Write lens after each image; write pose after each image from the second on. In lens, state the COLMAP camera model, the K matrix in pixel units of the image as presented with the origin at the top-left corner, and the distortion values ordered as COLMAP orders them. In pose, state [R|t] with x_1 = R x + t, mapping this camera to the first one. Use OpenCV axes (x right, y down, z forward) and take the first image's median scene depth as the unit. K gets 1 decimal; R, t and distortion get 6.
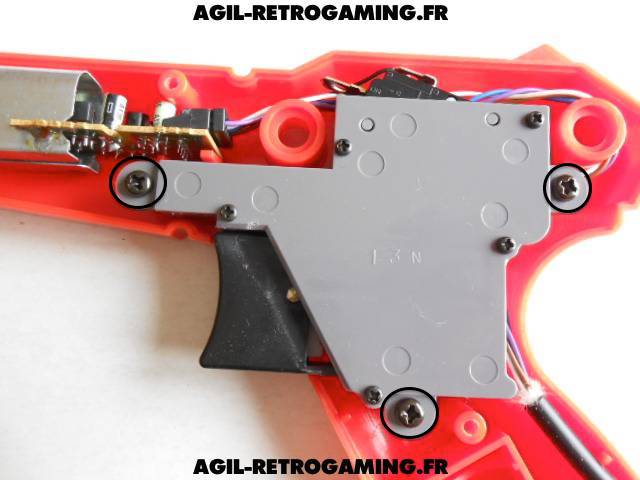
lens RADIAL K [[518.9, 0, 320.0], [0, 518.9, 240.0], [0, 0, 1]] dist [-0.002330, -0.001230]
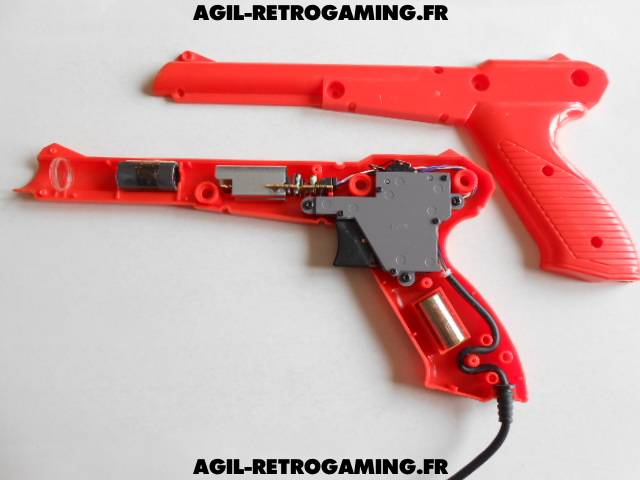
lens RADIAL K [[489.9, 0, 320.0], [0, 489.9, 240.0], [0, 0, 1]] dist [0.000151, 0.001233]
pose [[0.999396, -0.034742, 0.000428, -0.291396], [0.034725, 0.998341, -0.045936, 0.212668], [0.001169, 0.045923, 0.998944, -1.696634]]
